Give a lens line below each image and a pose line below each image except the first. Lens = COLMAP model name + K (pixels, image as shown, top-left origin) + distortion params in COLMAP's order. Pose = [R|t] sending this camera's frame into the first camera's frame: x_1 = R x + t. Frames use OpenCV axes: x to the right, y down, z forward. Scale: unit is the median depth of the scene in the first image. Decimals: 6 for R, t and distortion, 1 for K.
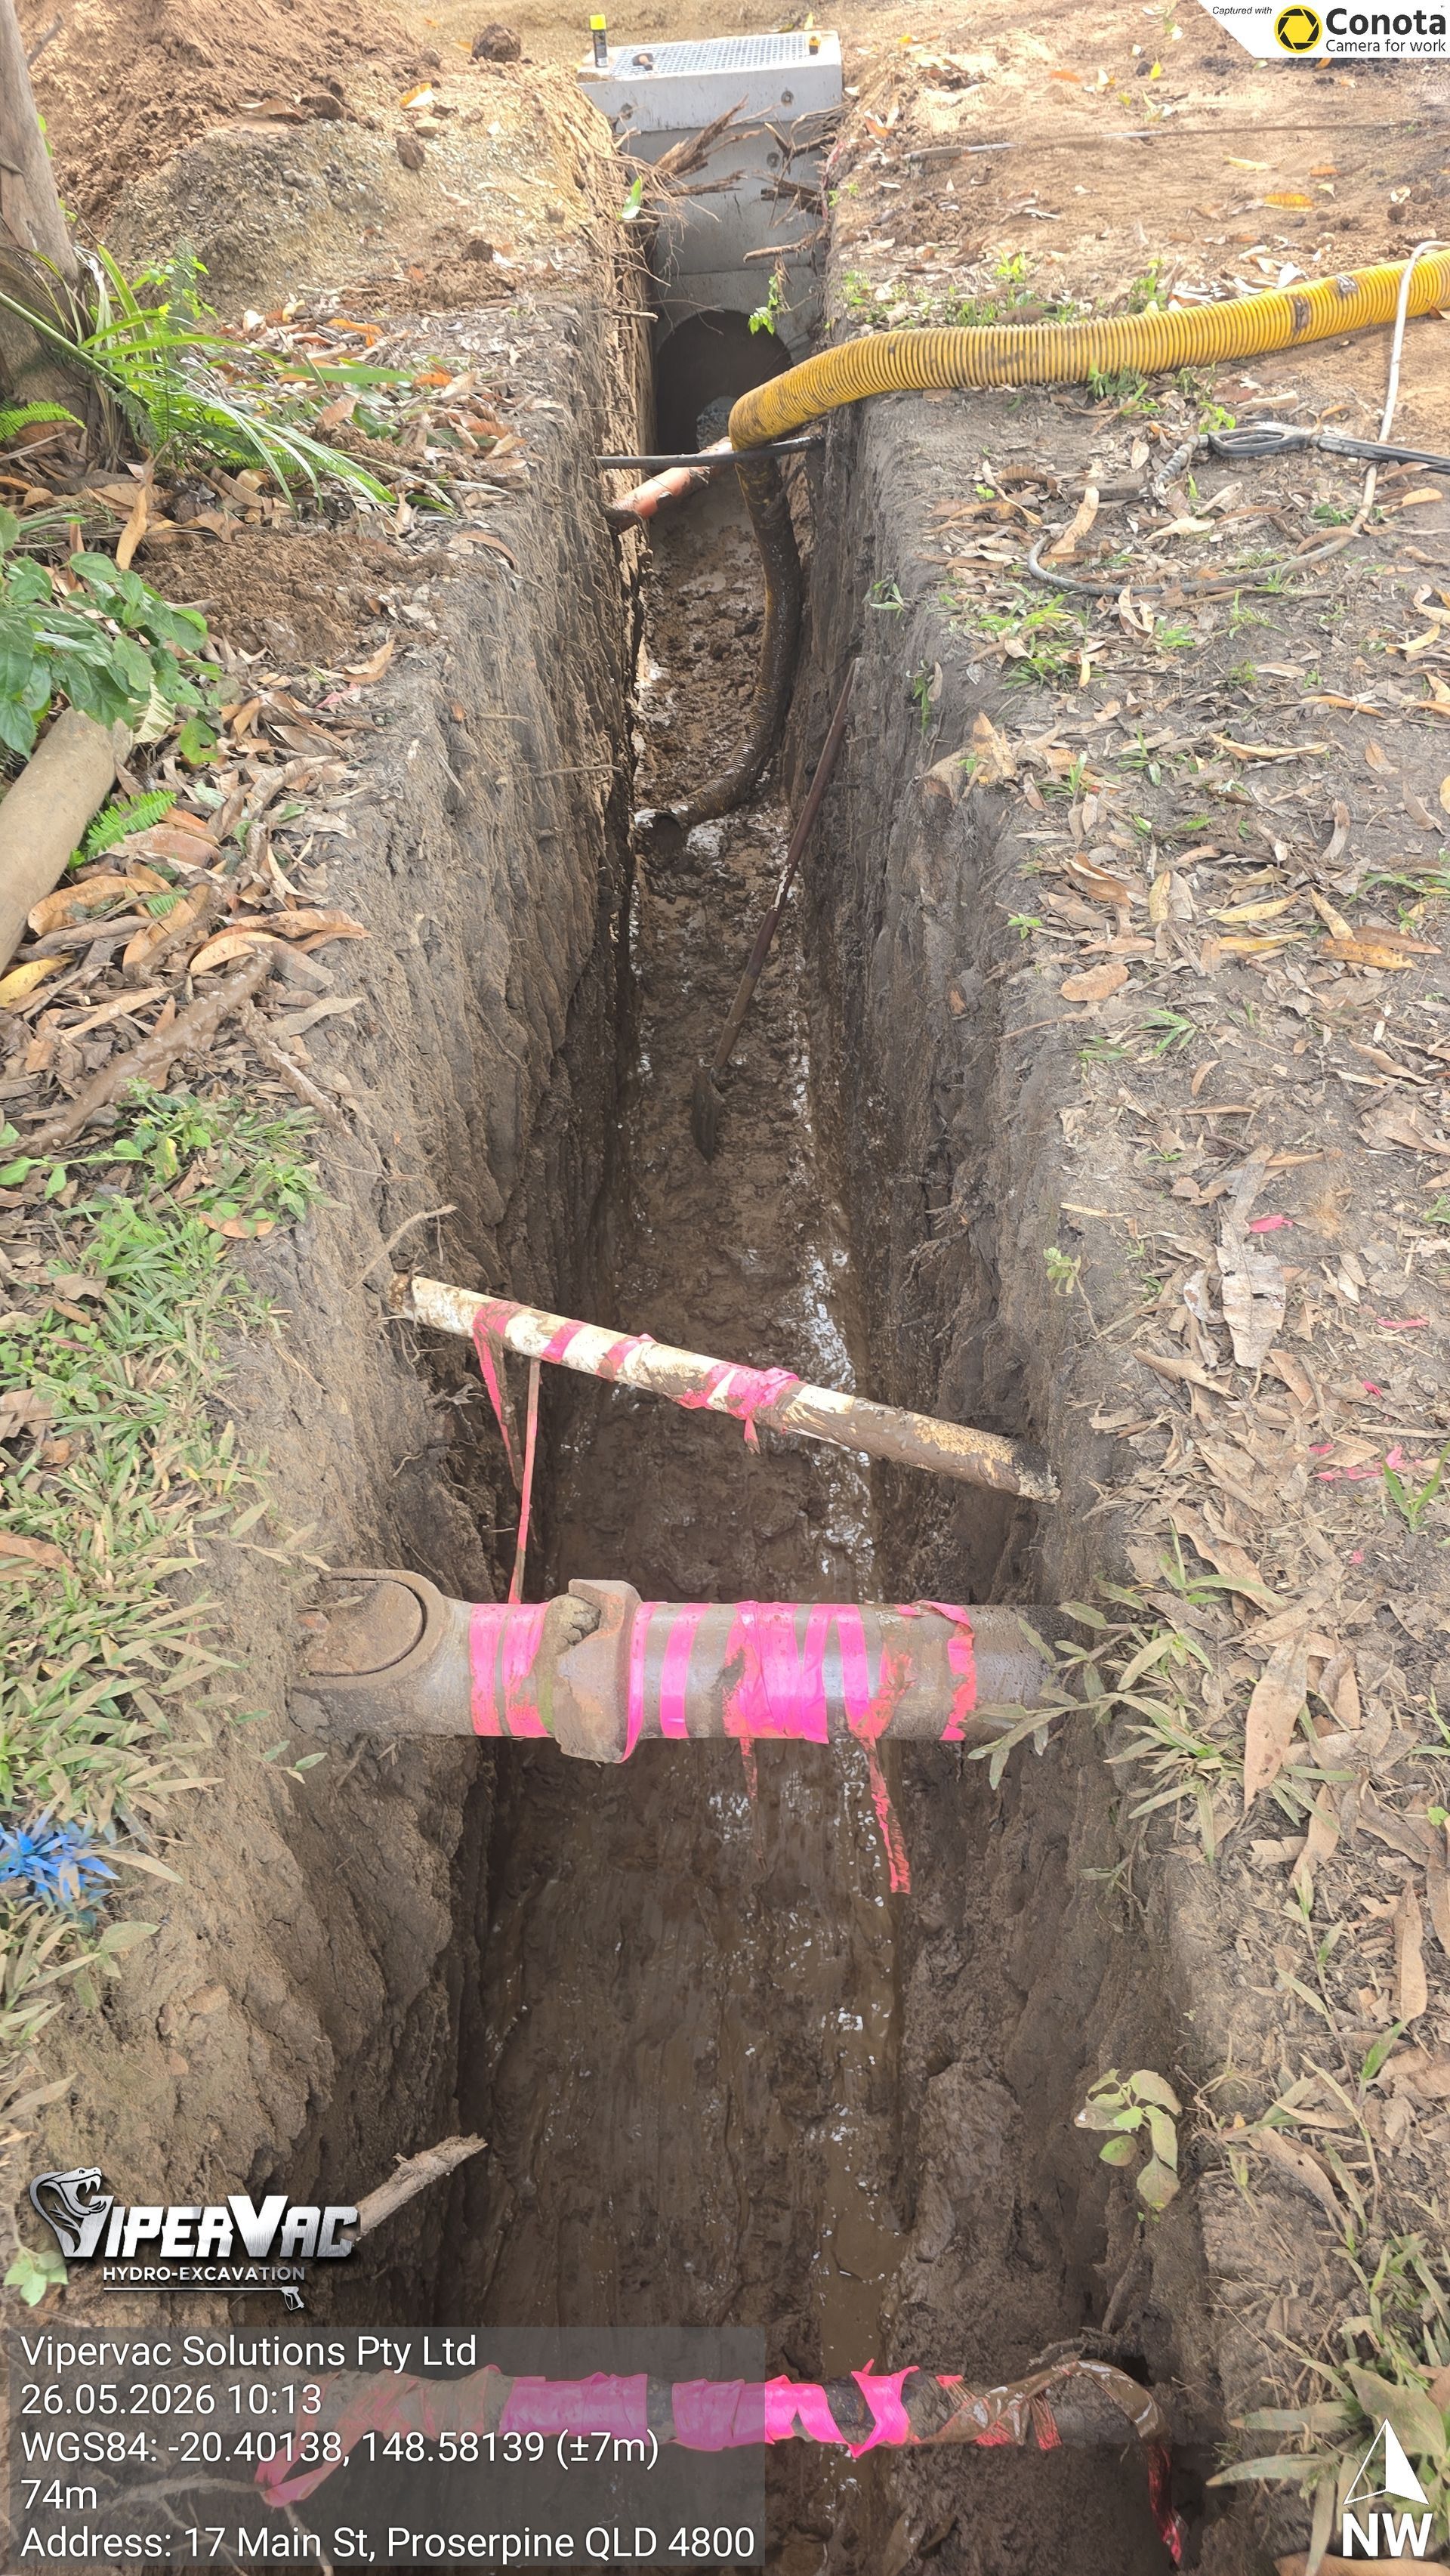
lens RADIAL K [[1760.7, 0, 710.2], [0, 1760.7, 1297.7], [0, 0, 1]] dist [0.040715, -0.037614]
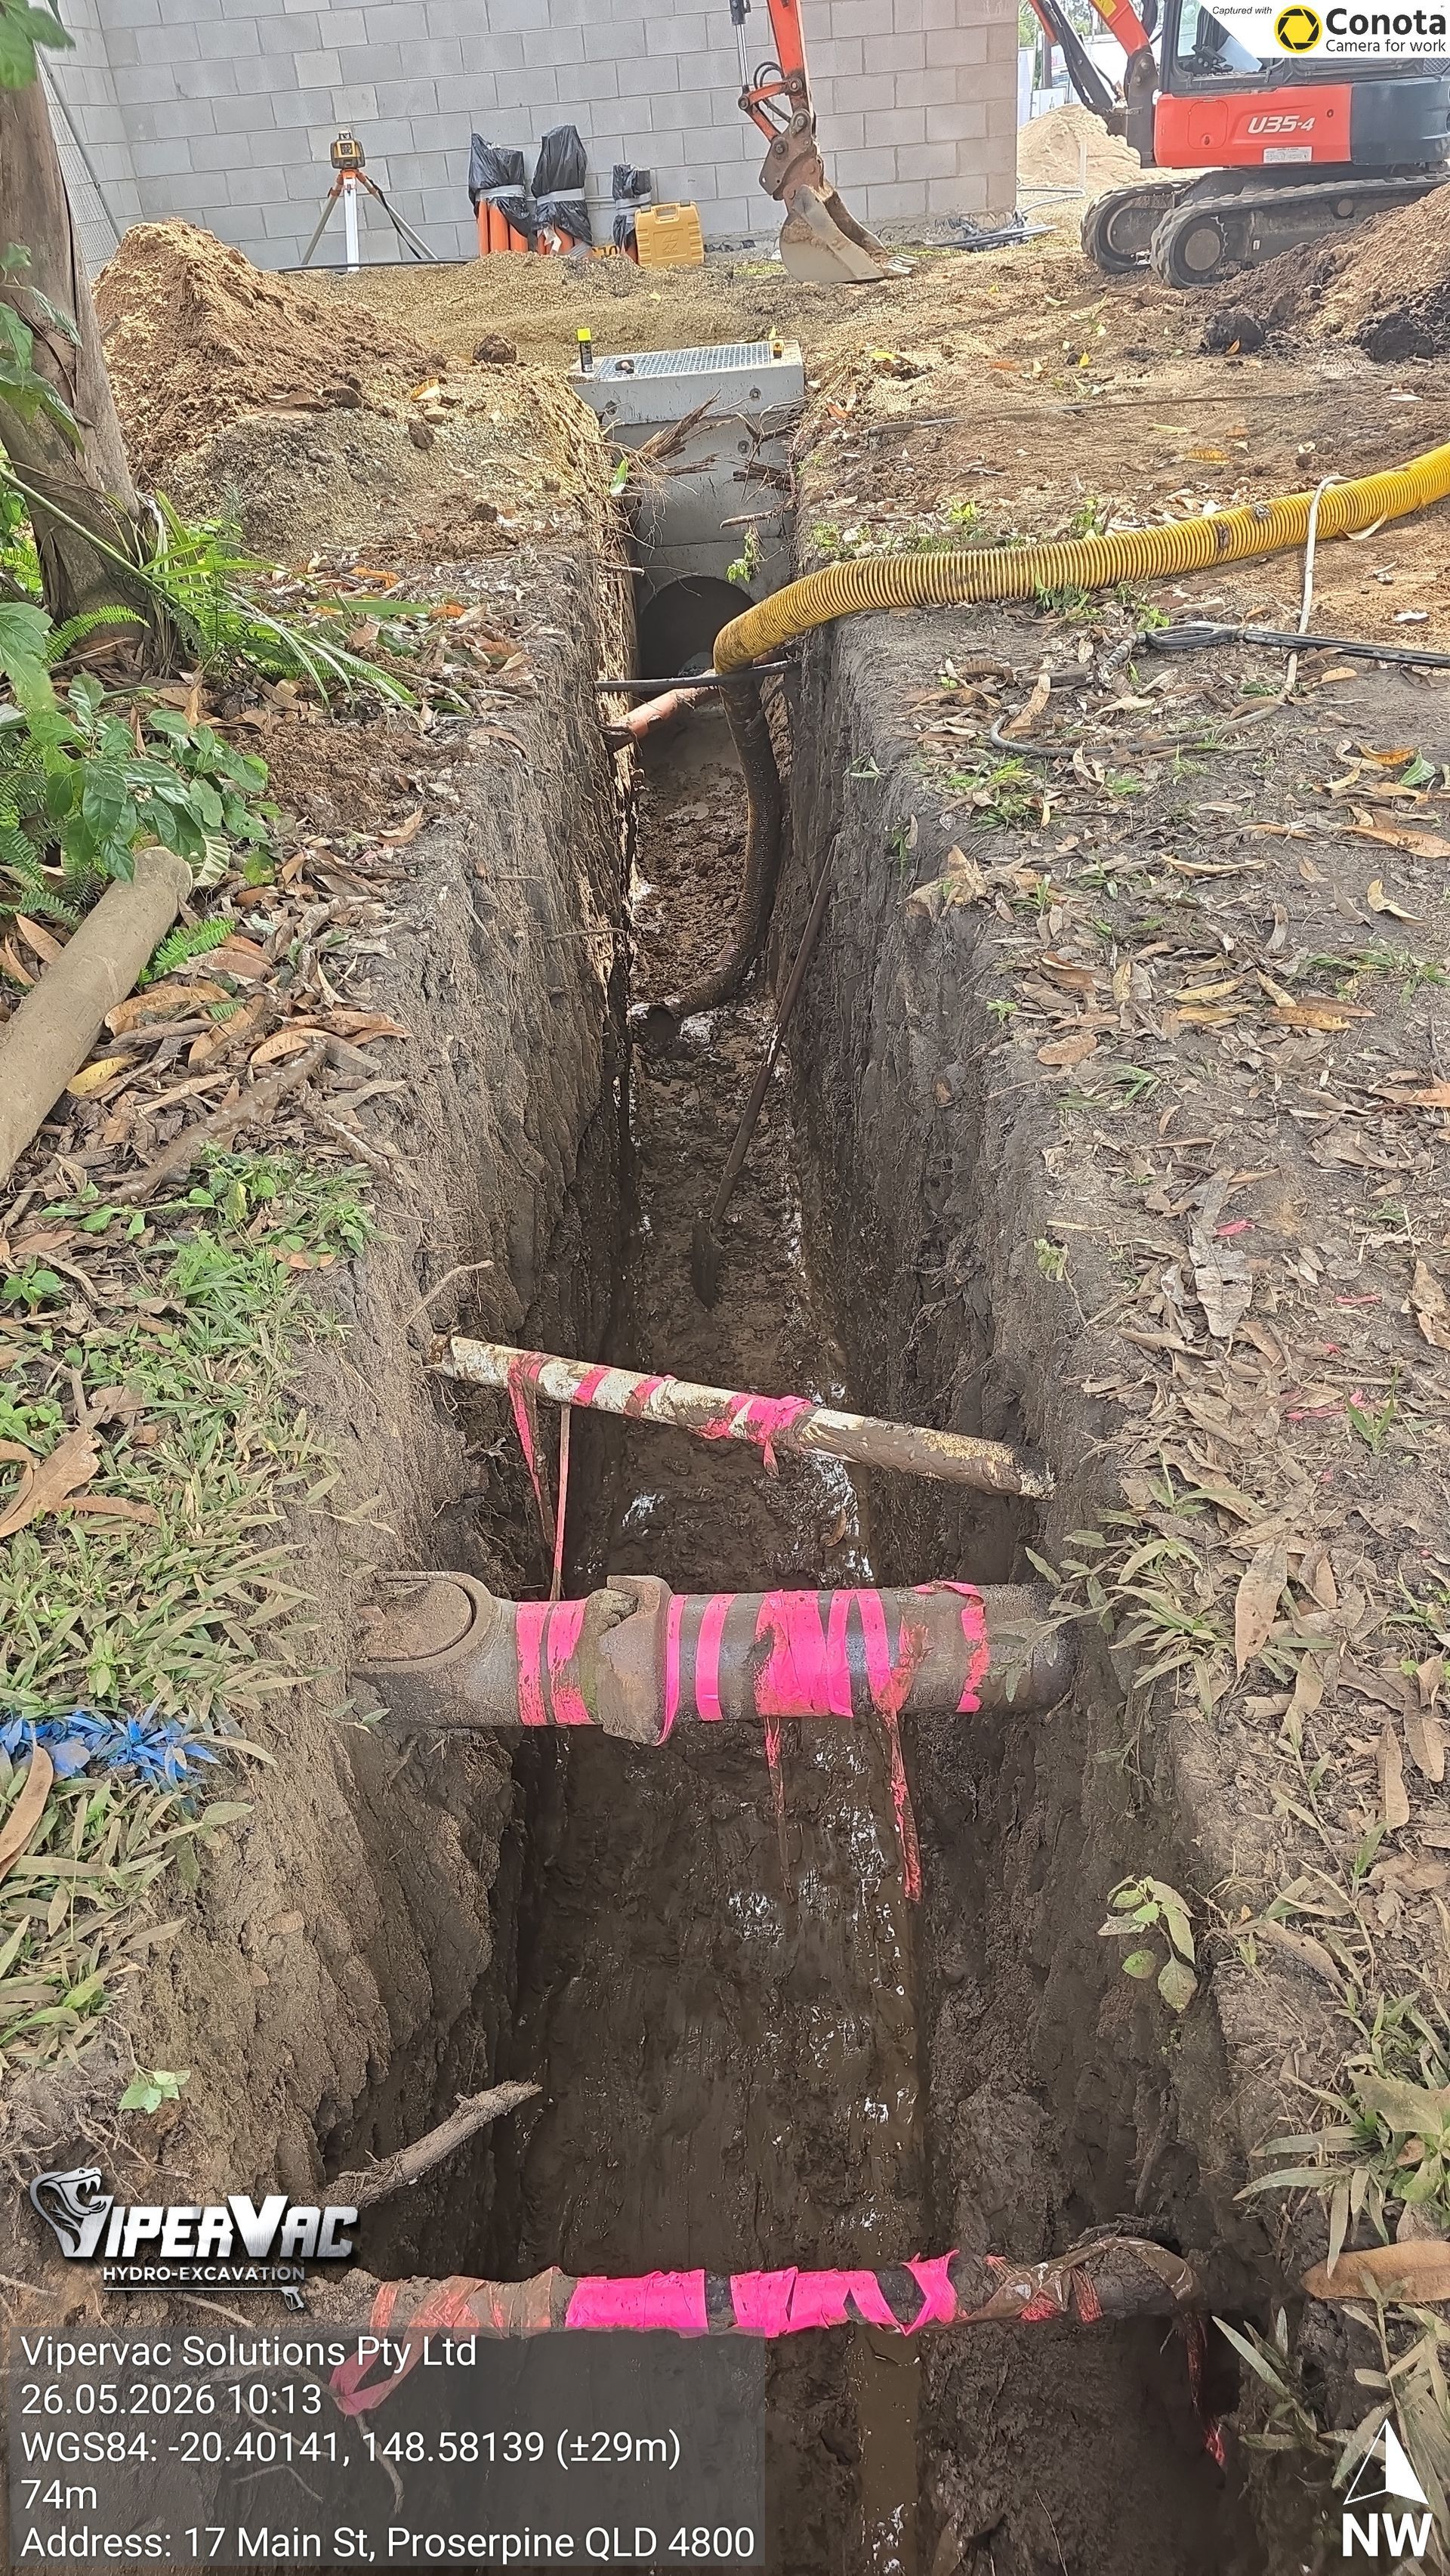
lens RADIAL K [[1747.8, 0, 710.7], [0, 1747.8, 1286.7], [0, 0, 1]] dist [0.054434, -0.056571]
pose [[0.999772, -0.019487, 0.008711, -0.016445], [0.020493, 0.990458, -0.136280, 0.096005], [-0.005972, 0.136428, 0.990632, -0.061195]]
